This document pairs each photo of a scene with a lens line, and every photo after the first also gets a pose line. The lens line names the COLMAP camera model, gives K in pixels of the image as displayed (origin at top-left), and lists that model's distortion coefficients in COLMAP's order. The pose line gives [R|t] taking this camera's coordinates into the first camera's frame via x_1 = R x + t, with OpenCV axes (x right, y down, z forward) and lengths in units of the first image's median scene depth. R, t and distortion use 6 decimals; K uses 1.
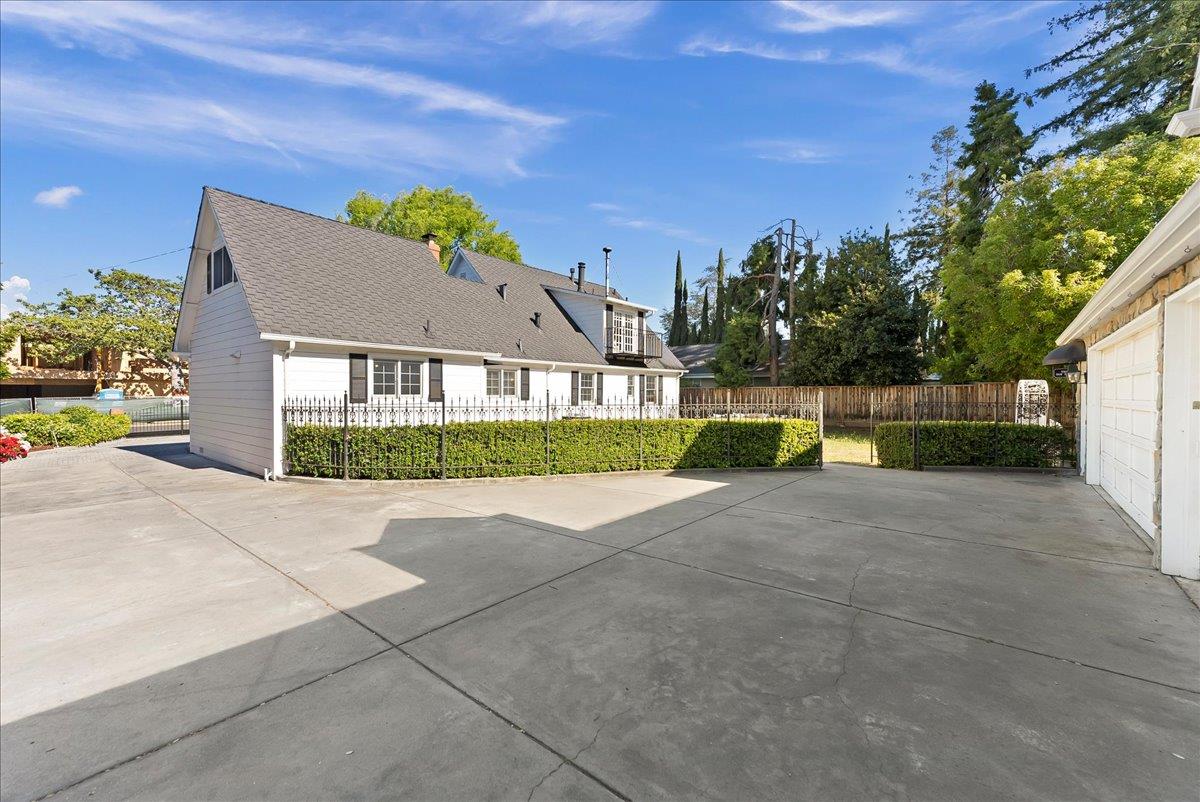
lens RADIAL K [[482.1, 0, 602.4], [0, 482.1, 397.2], [0, 0, 1]] dist [0.000163, 0.000319]
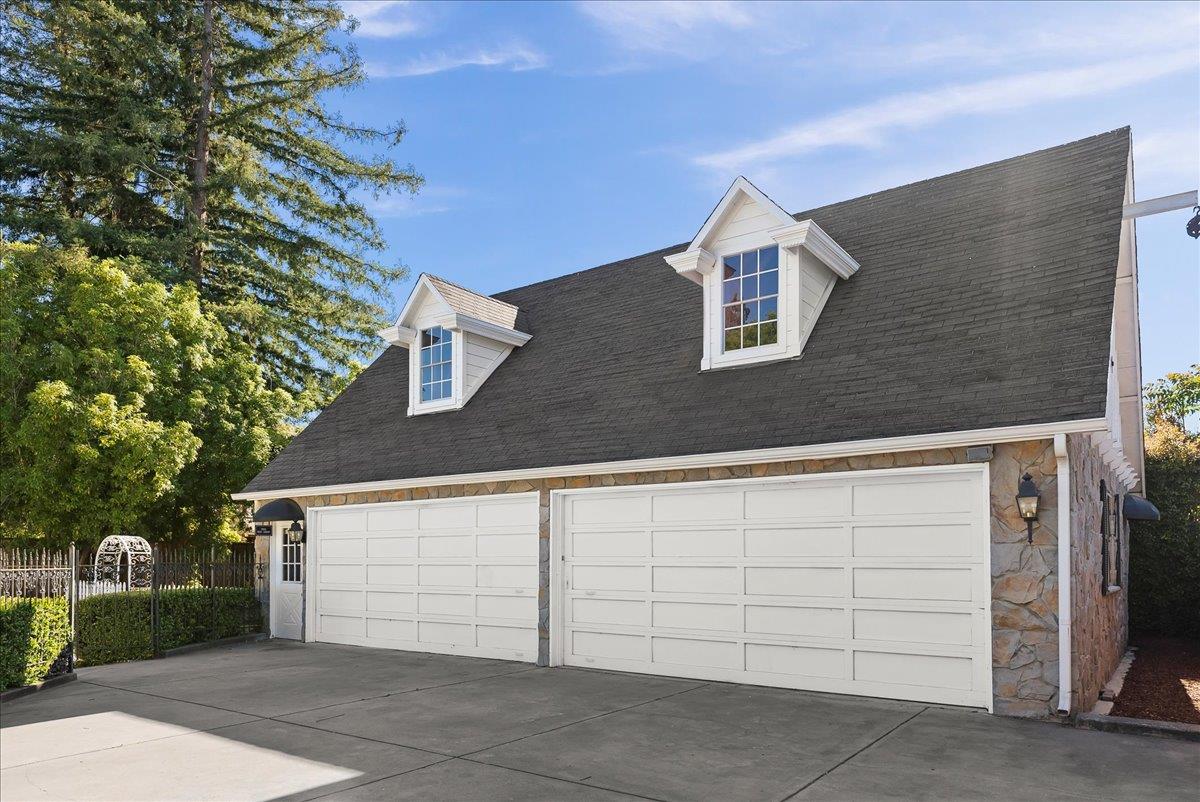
lens RADIAL K [[800.3, 0, 601.2], [0, 800.3, 405.6], [0, 0, 1]] dist [0.002526, 0.000115]
pose [[-0.081909, 0.186989, 0.978941, -1.536696], [0.004899, 0.982305, -0.187222, 0.022394], [-0.996628, -0.010540, -0.081376, 1.069822]]
